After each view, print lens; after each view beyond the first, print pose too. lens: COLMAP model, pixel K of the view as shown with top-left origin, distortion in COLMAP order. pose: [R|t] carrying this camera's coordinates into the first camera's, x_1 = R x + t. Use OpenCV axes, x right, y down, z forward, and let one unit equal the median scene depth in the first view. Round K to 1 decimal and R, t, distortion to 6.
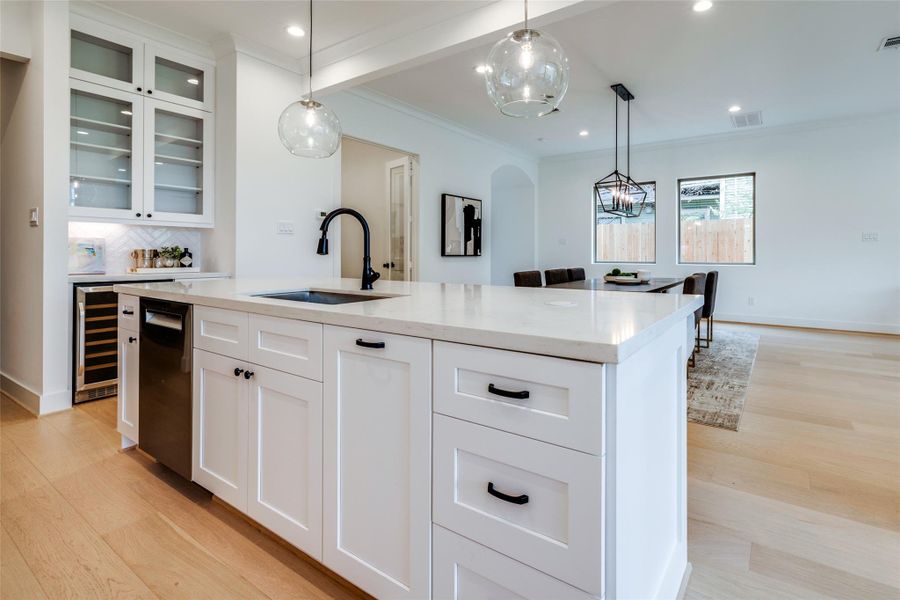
lens RADIAL K [[432.6, 0, 504.4], [0, 432.6, 252.3], [0, 0, 1]] dist [0.001921, 0.000030]
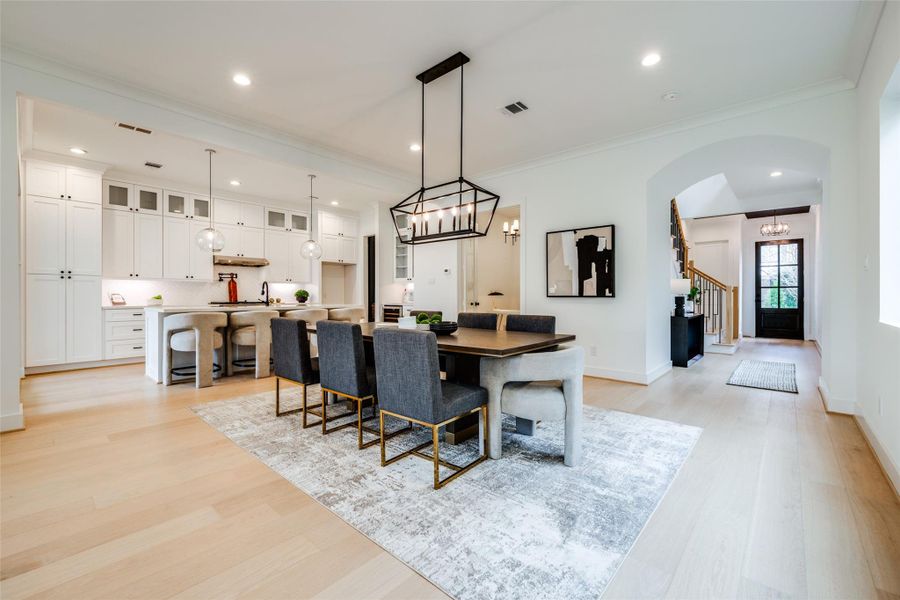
lens RADIAL K [[377.0, 0, 448.1], [0, 377.0, 295.8], [0, 0, 1]] dist [0.000322, 0.000120]
pose [[-0.157936, 0.000553, -0.987449, 1.133384], [0.003748, 0.999993, -0.000040, 0.008635], [0.987442, -0.003708, -0.157937, 1.408708]]
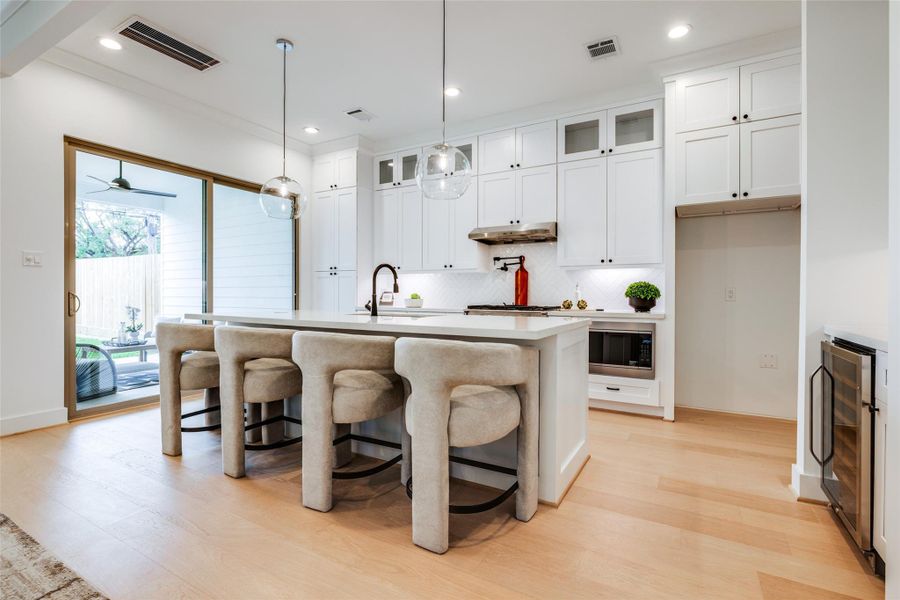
lens RADIAL K [[413.4, 0, 459.8], [0, 413.4, 298.7], [0, 0, 1]] dist [-0.015392, 0.000073]
pose [[-0.997743, -0.005502, -0.066926, -0.268879], [-0.005863, 0.999969, 0.005198, 0.010501], [0.066896, 0.005579, -0.997744, 1.237930]]
